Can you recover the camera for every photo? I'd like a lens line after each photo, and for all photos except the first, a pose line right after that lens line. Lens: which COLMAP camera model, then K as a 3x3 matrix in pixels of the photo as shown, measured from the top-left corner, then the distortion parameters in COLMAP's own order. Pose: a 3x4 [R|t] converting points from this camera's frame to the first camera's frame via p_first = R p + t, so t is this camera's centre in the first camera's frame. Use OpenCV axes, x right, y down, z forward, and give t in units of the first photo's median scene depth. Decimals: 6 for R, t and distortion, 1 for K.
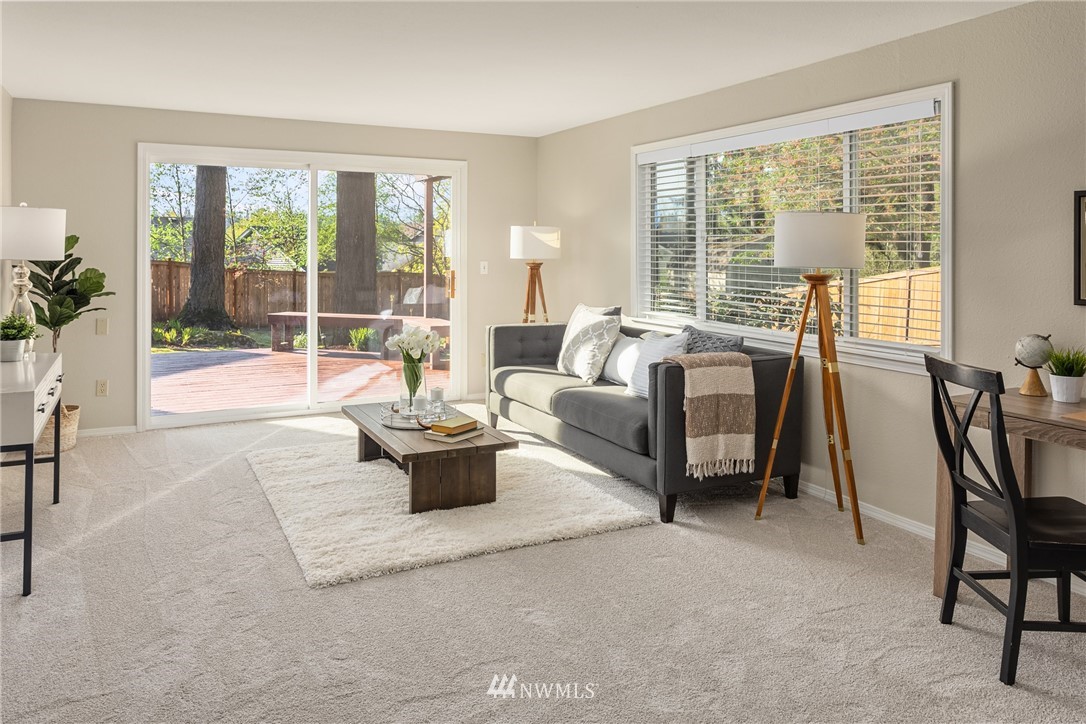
lens RADIAL K [[764.6, 0, 543.0], [0, 764.6, 362.0], [0, 0, 1]] dist [-0.004405, 0.000609]
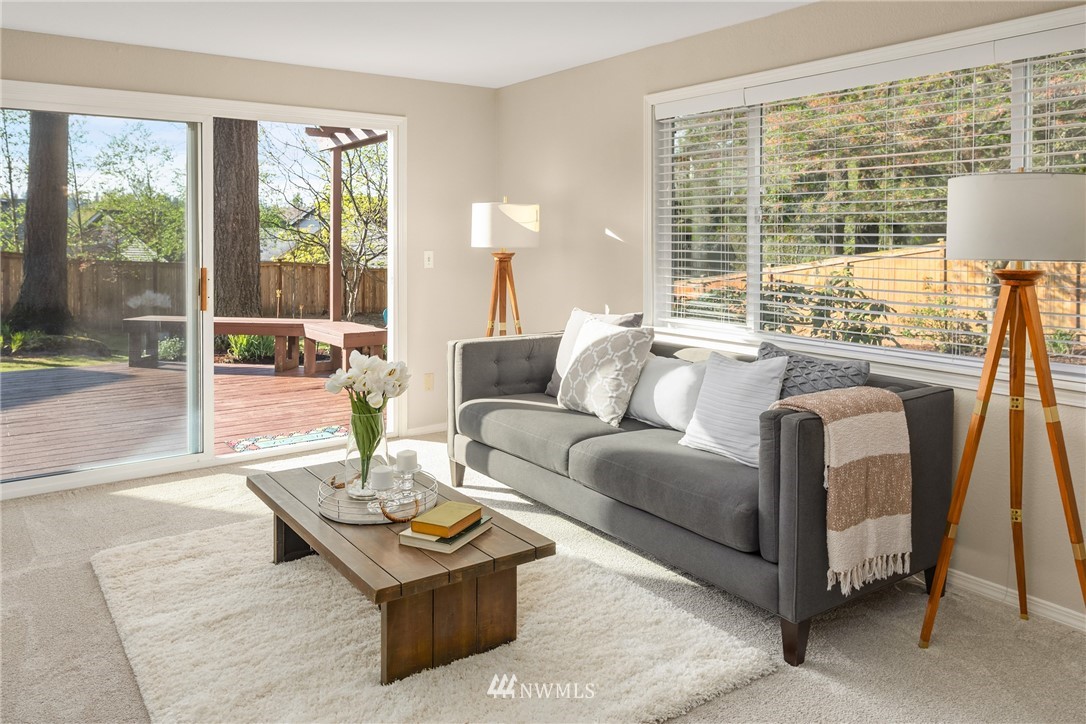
lens RADIAL K [[824.3, 0, 540.6], [0, 824.3, 324.3], [0, 0, 1]] dist [-0.003783, -0.002389]
pose [[0.992032, -0.016081, 0.124956, -0.096584], [0.020946, 0.999069, -0.037711, -0.037164], [-0.124234, 0.040028, 0.991445, 0.259971]]
